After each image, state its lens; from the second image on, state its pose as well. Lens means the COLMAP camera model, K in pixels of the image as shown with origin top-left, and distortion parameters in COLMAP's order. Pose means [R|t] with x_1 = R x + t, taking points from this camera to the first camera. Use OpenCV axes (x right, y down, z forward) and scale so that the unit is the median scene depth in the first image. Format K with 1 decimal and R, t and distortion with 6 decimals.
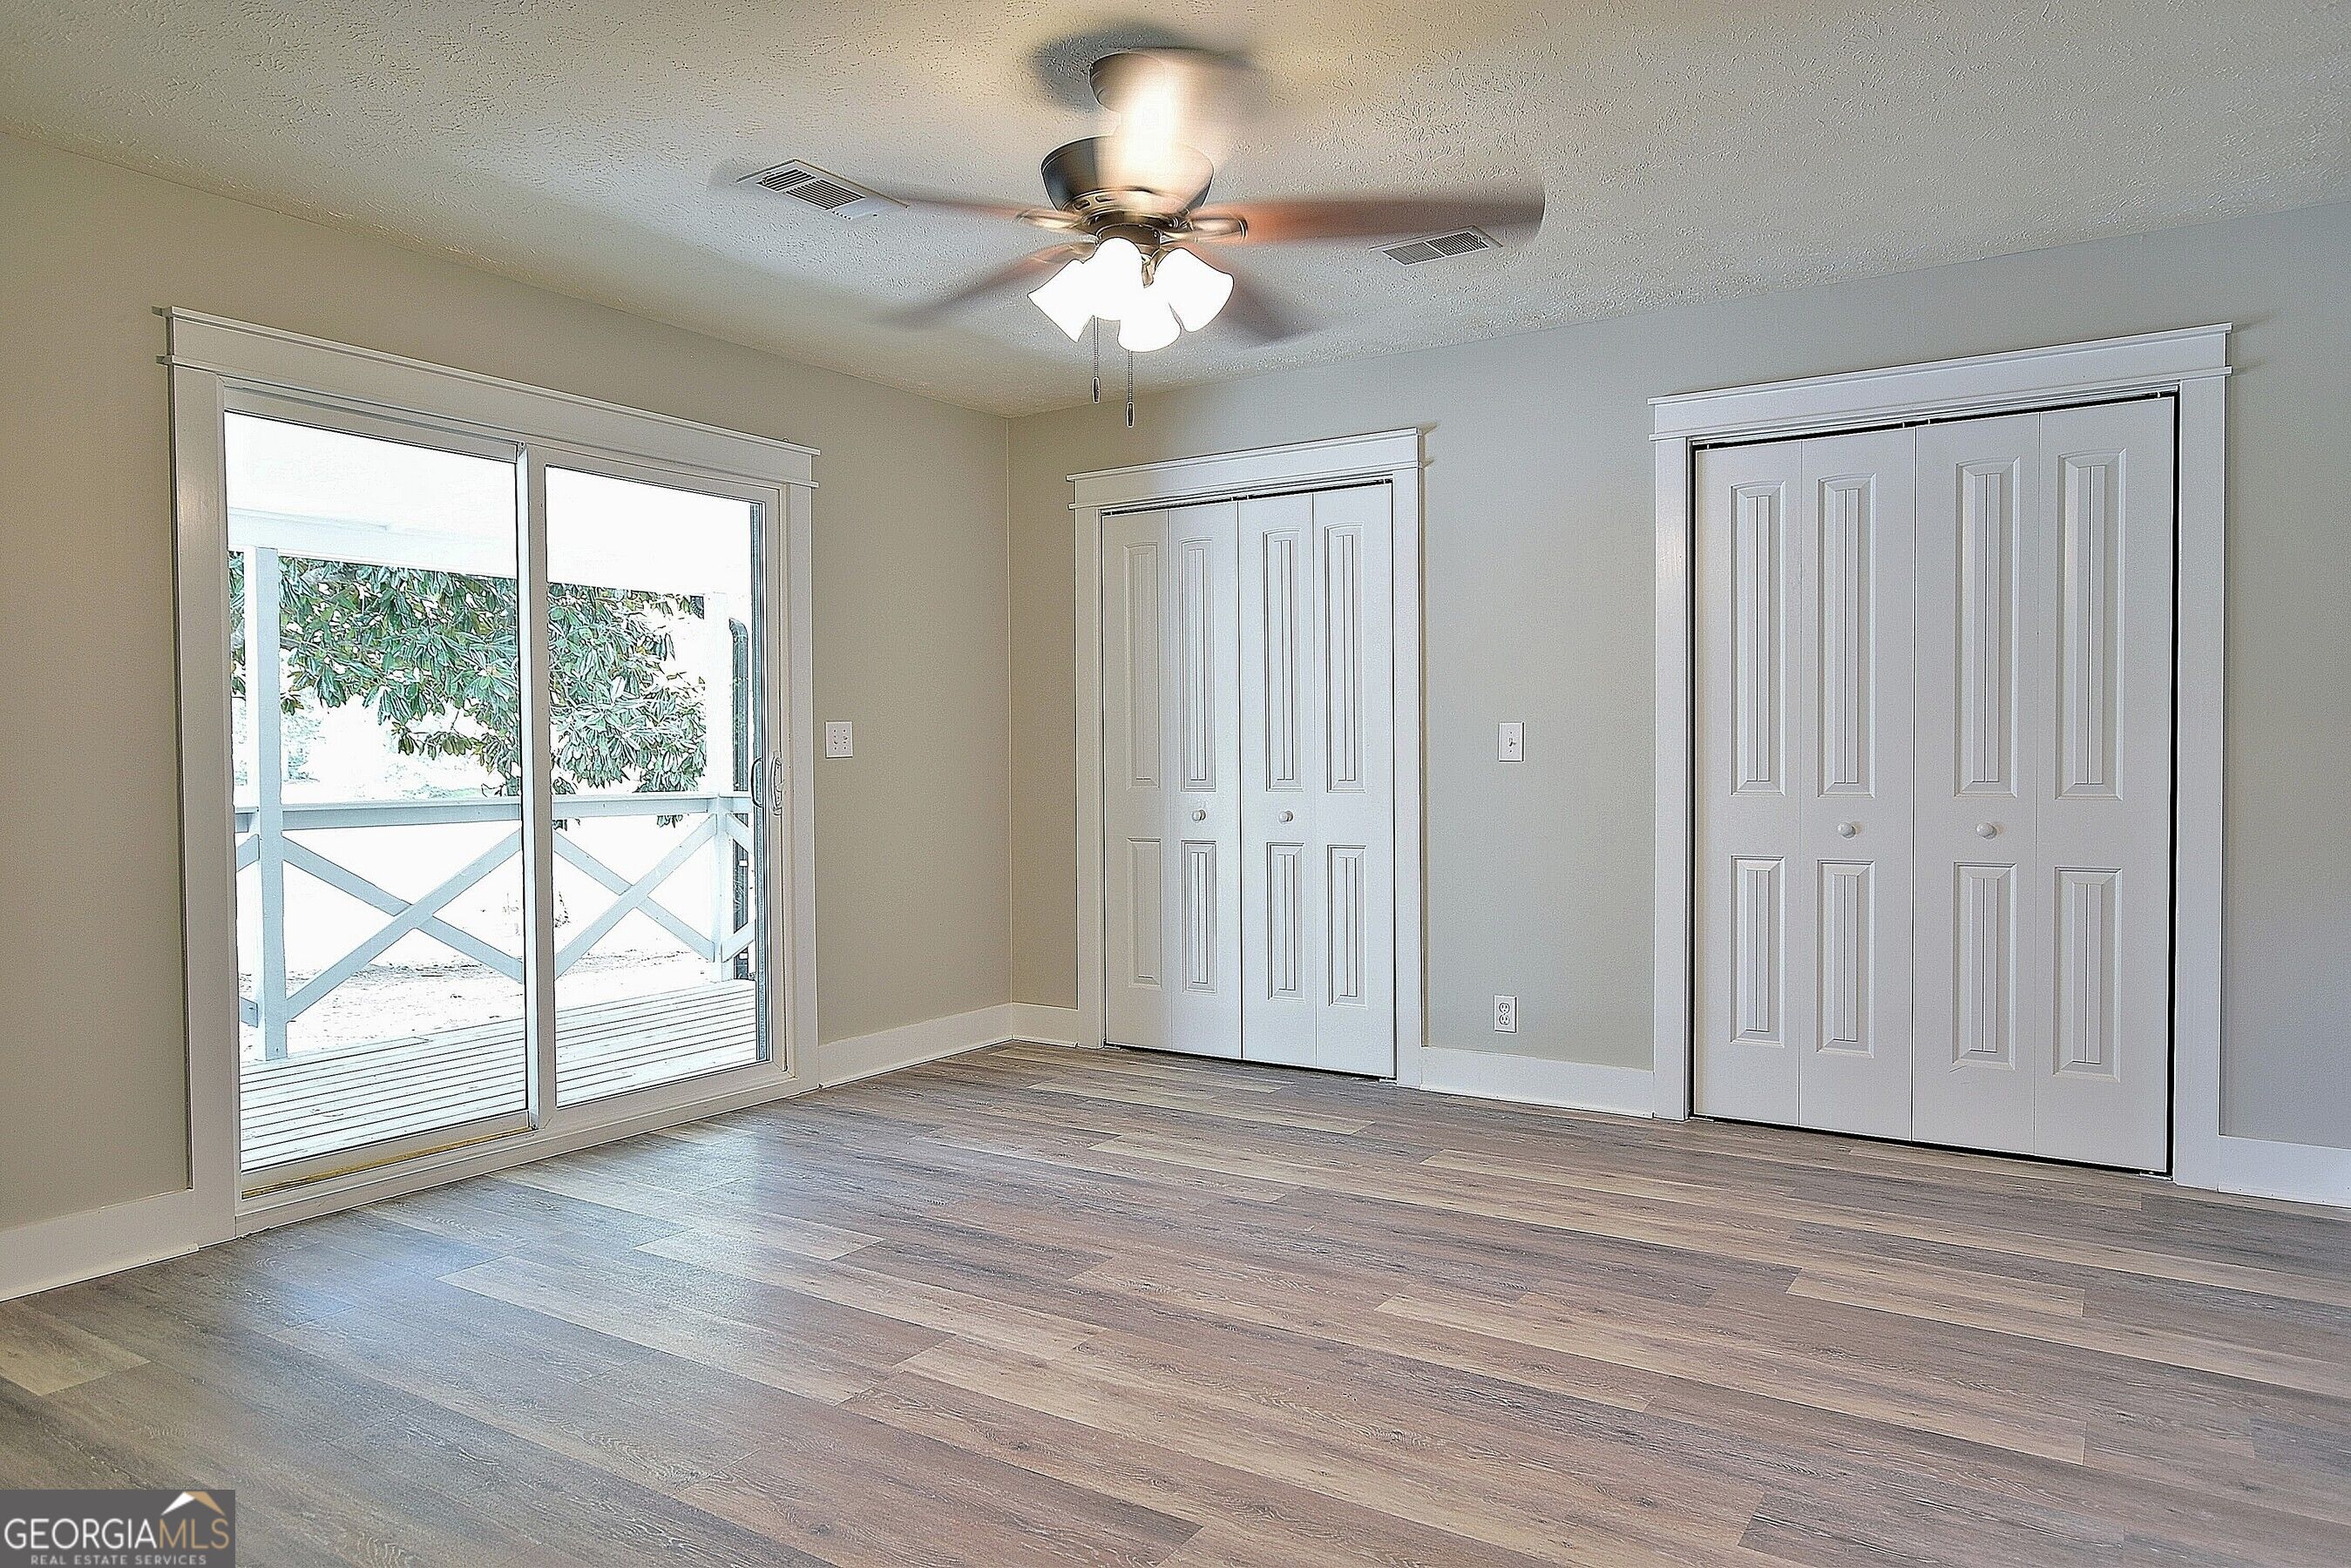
lens RADIAL K [[1497.0, 0, 1173.8], [0, 1497.0, 784.7], [0, 0, 1]] dist [-0.009062, -0.001943]
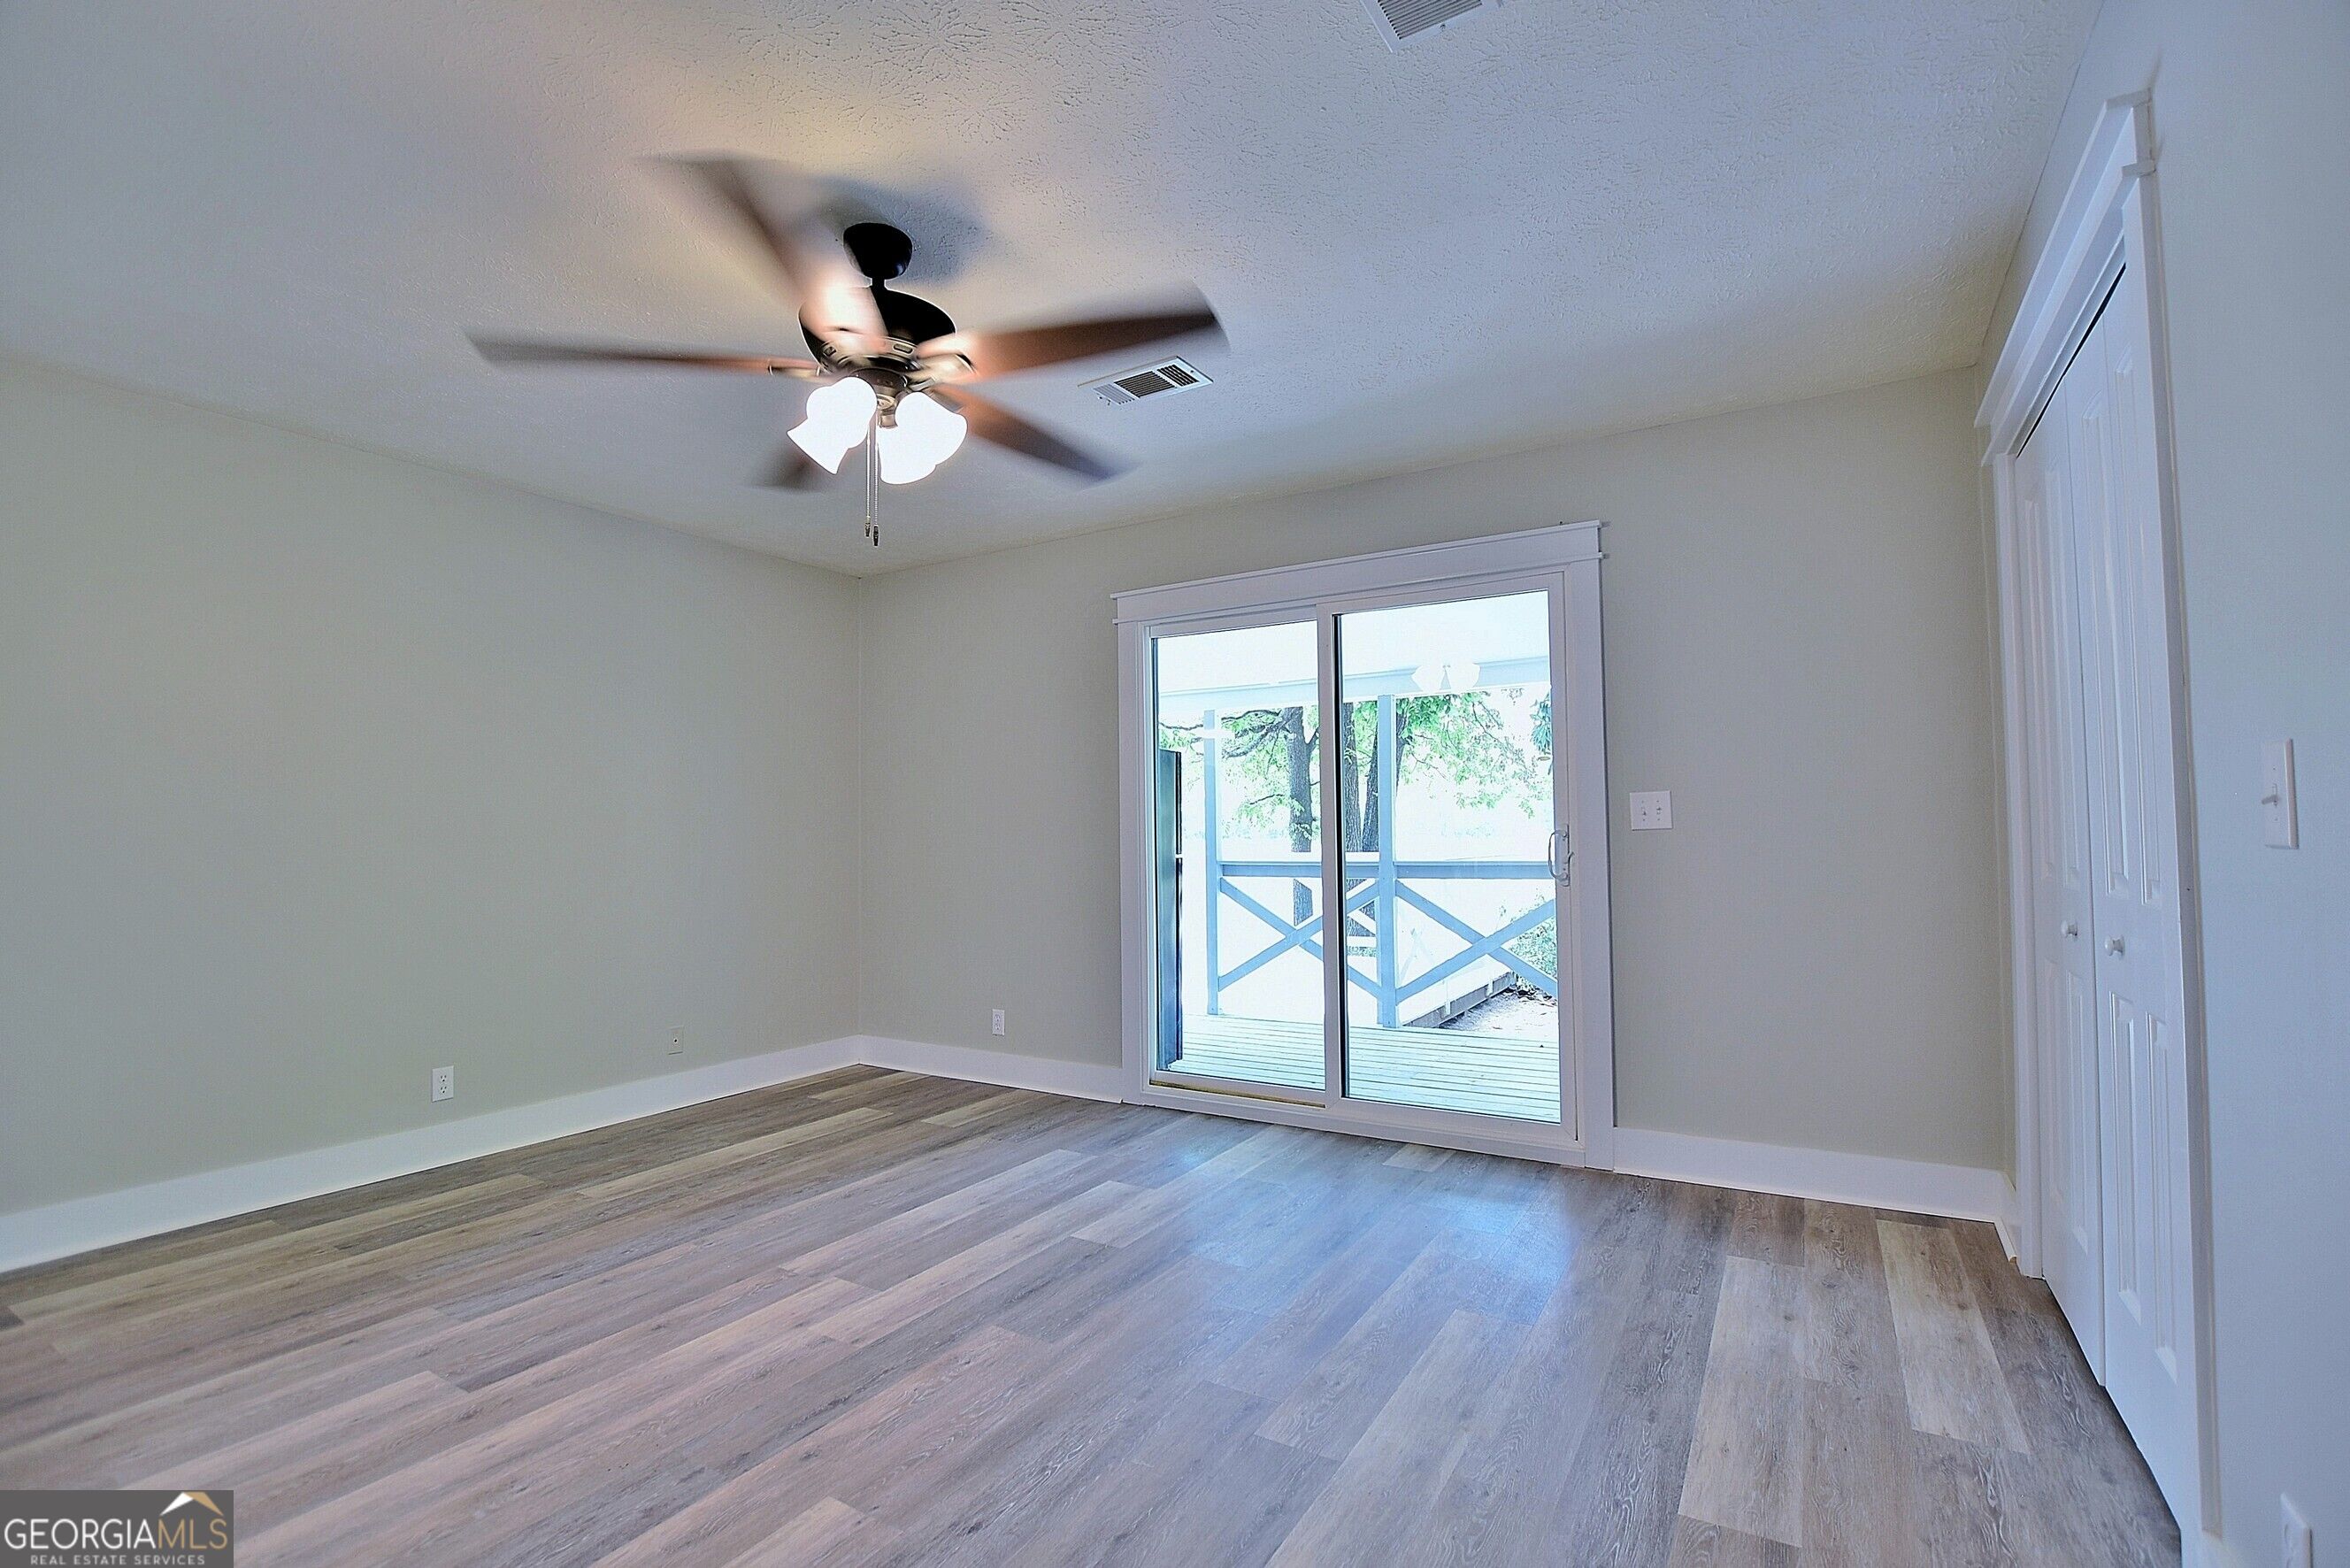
lens RADIAL K [[1054.6, 0, 1174.0], [0, 1054.6, 786.4], [0, 0, 1]] dist [-0.025662, 0.001099]
pose [[0.030890, -0.035874, -0.998879, 0.695144], [-0.007793, 0.999317, -0.036131, -0.030210], [0.999492, 0.008900, 0.030589, 1.097240]]
